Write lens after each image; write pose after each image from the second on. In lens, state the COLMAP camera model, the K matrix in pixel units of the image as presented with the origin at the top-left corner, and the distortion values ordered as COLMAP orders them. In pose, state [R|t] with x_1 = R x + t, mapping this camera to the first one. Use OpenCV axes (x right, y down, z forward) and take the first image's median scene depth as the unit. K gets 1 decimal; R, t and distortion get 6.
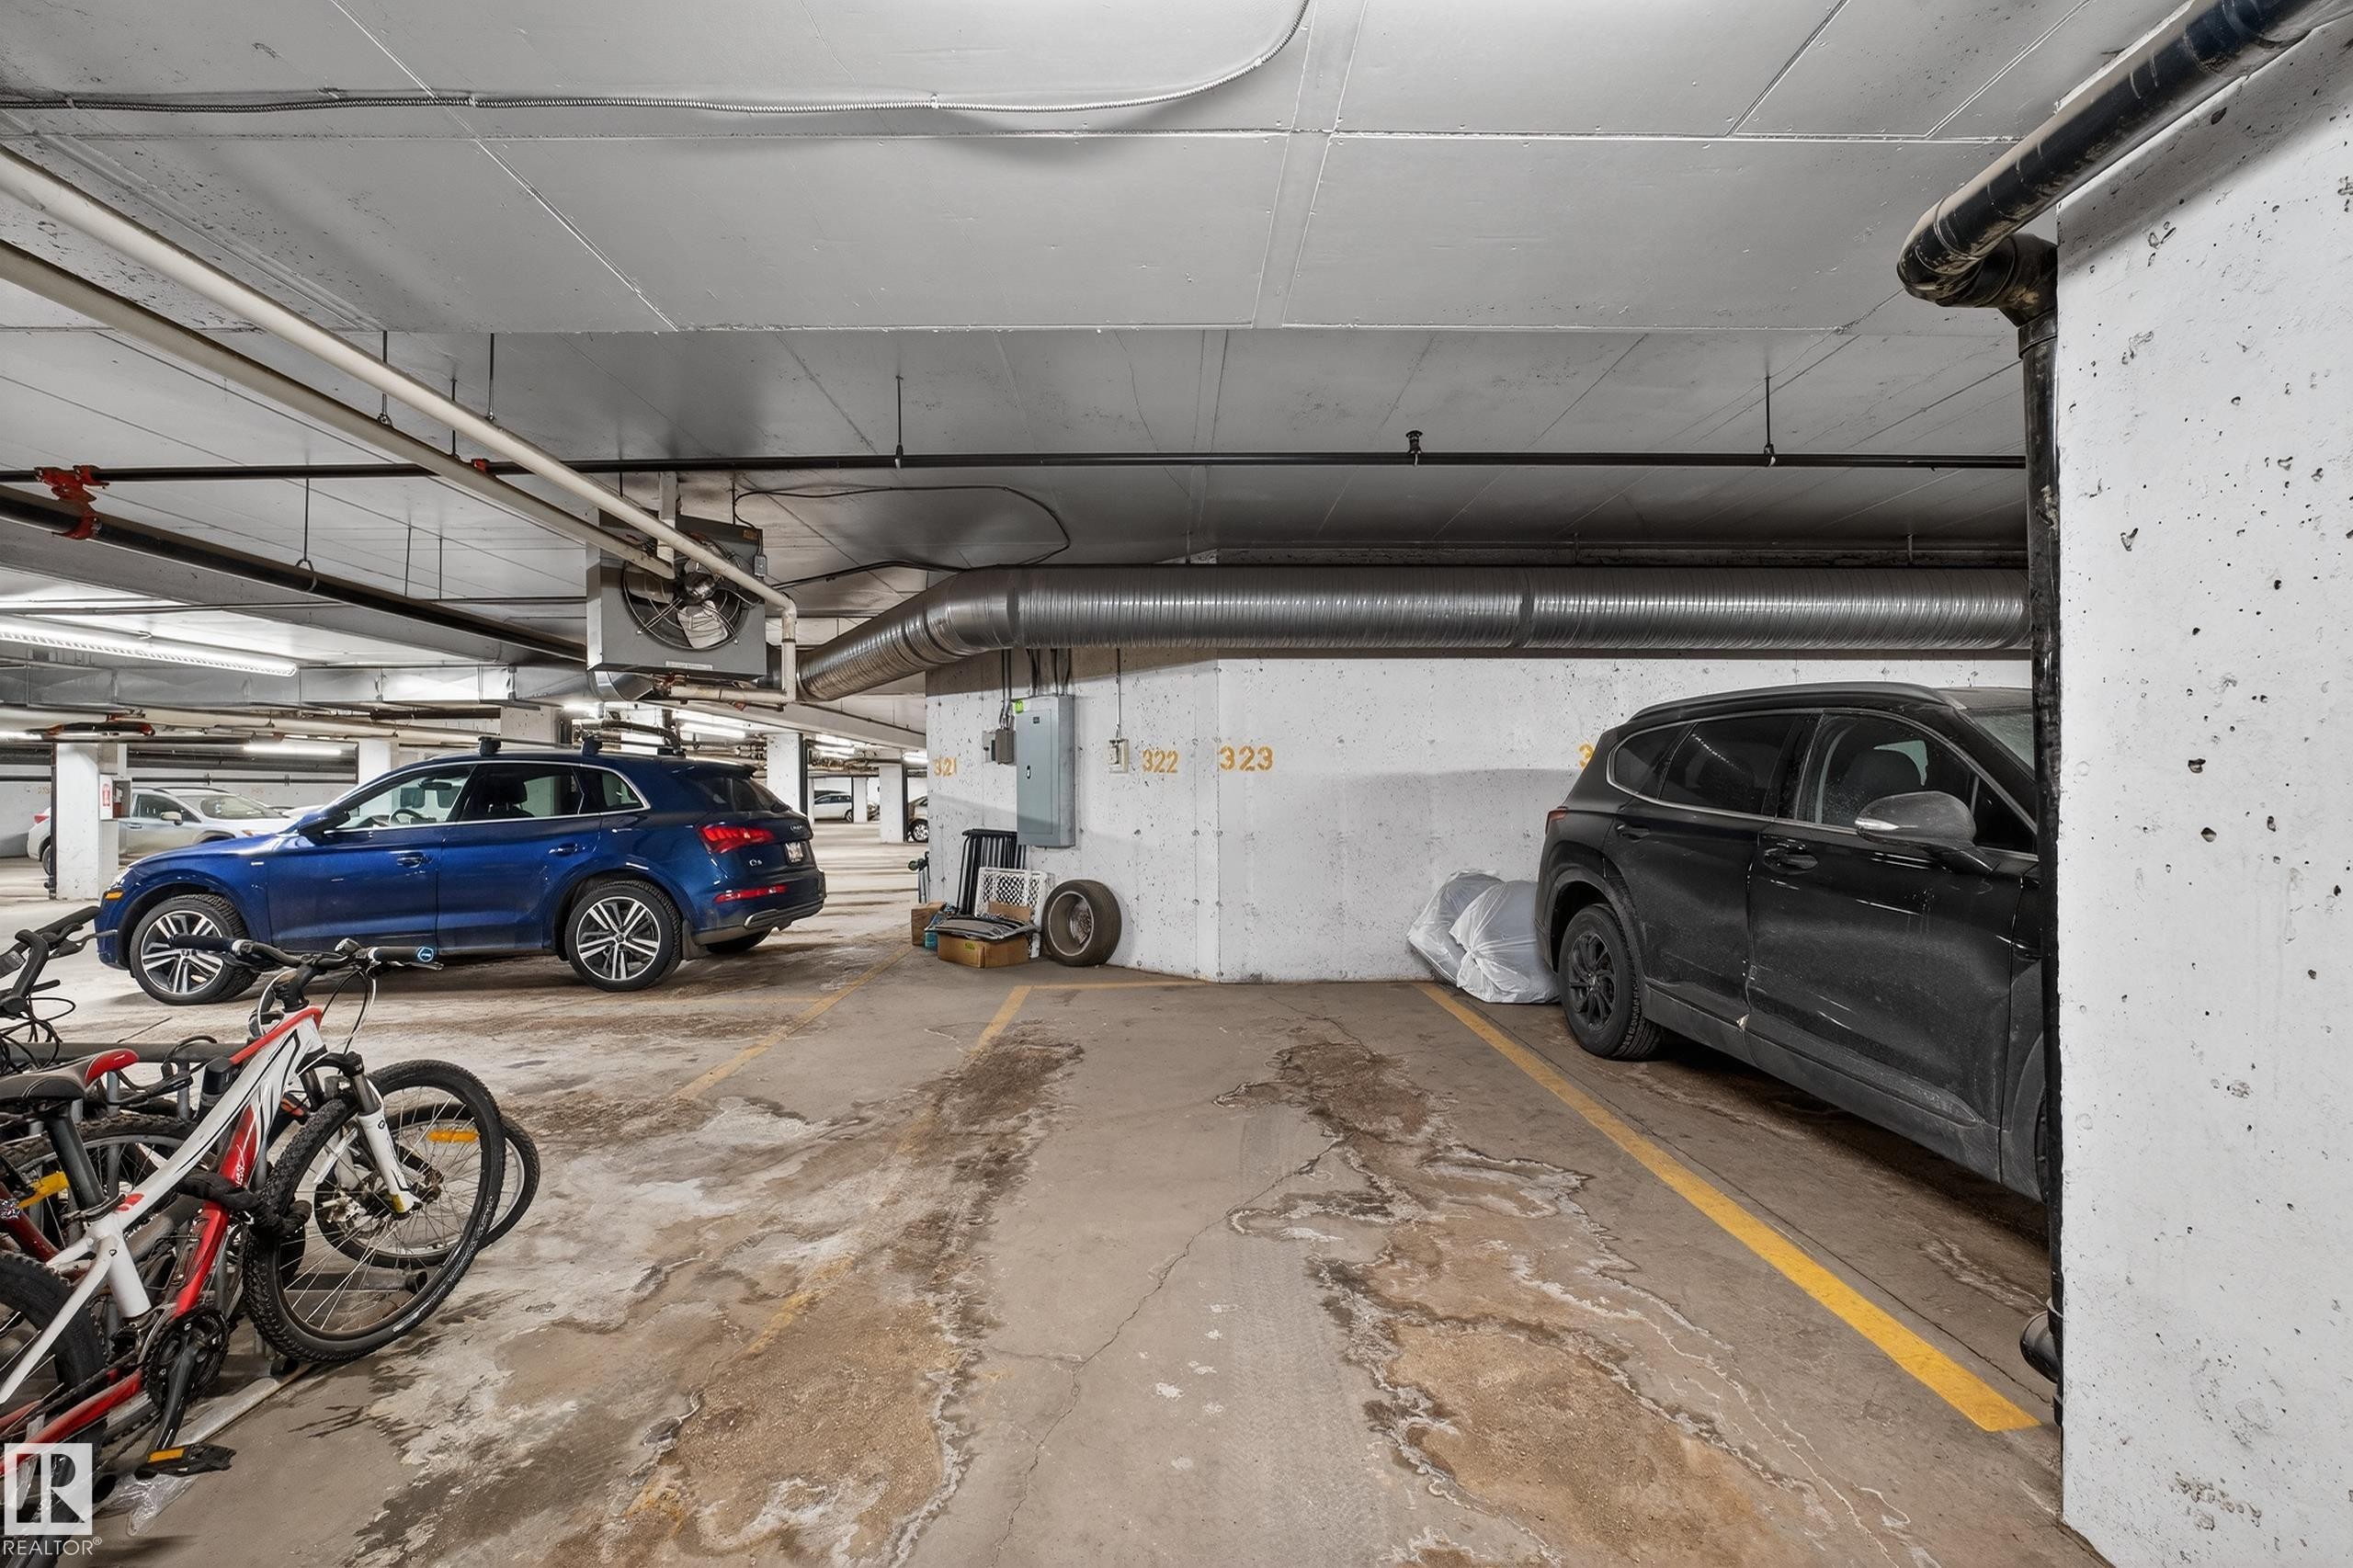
lens RADIAL K [[1010.7, 0, 1174.9], [0, 1010.7, 785.6], [0, 0, 1]] dist [-0.008288, 0.000338]
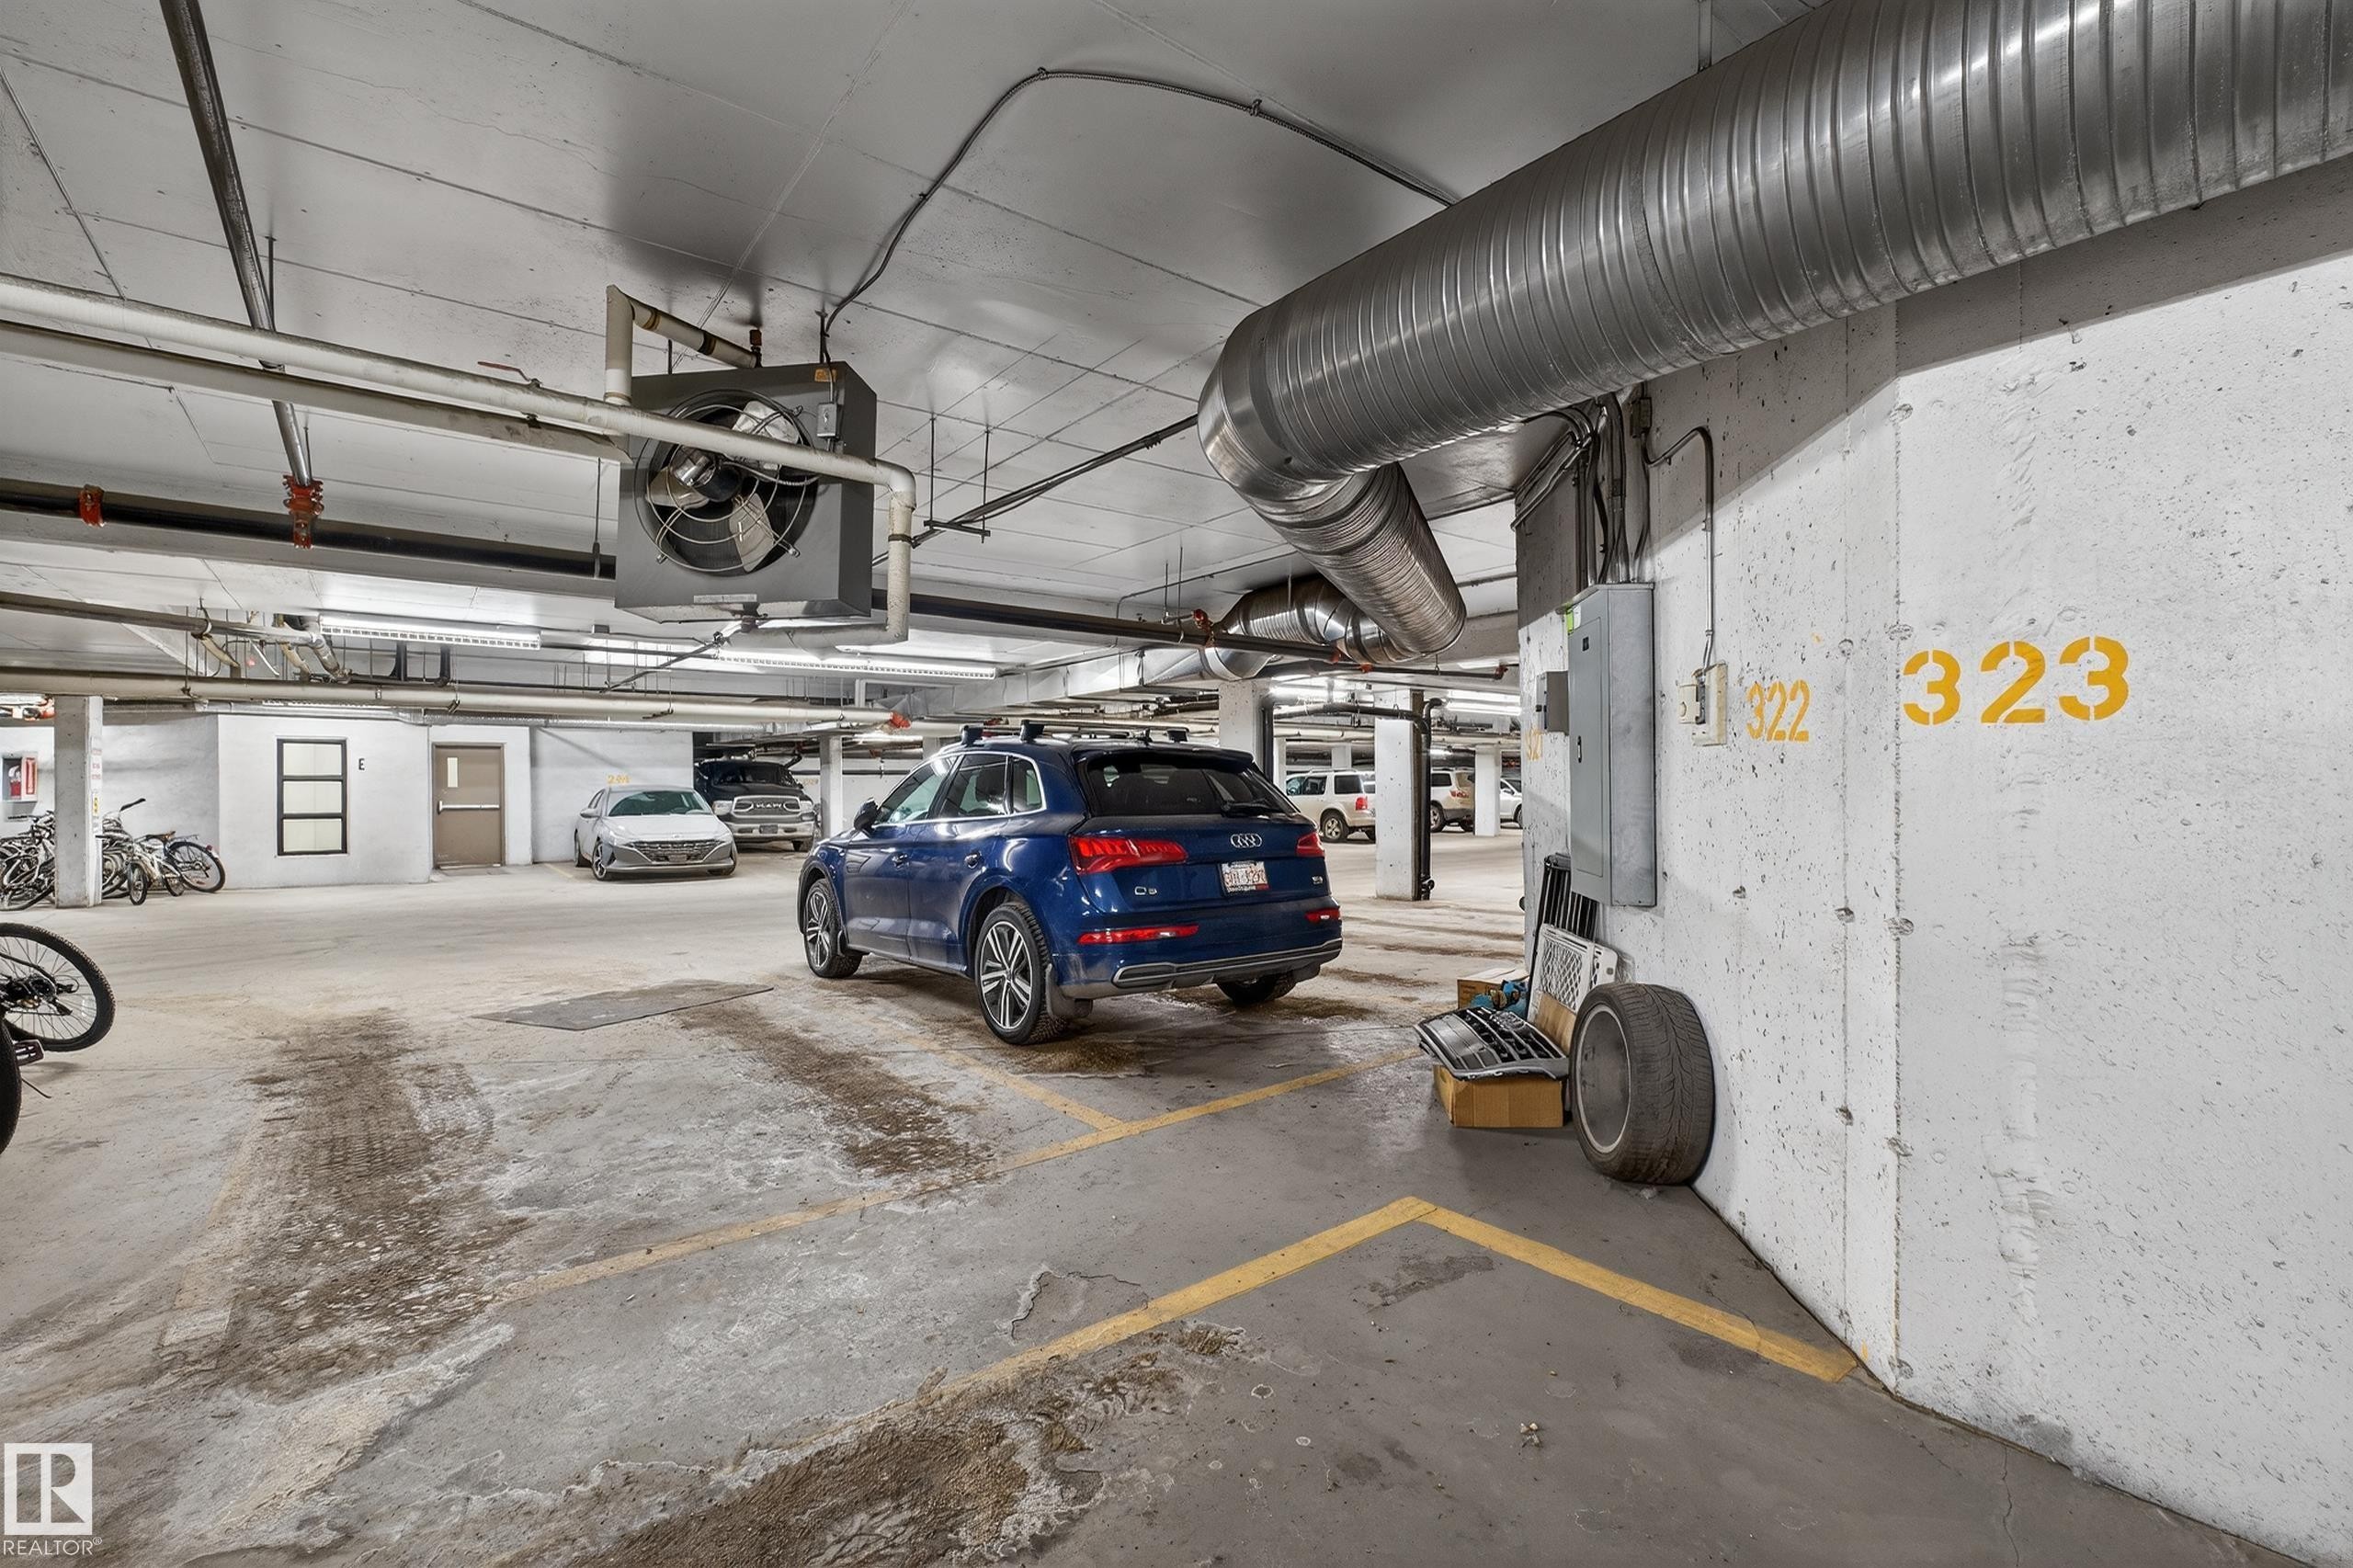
lens RADIAL K [[1010.7, 0, 1181.2], [0, 1010.7, 790.2], [0, 0, 1]] dist [-0.008288, 0.000338]
pose [[0.601481, 0.005043, -0.798871, 0.158864], [0.008816, 0.999877, 0.012950, -0.001480], [0.798838, -0.014832, 0.601363, 0.625203]]
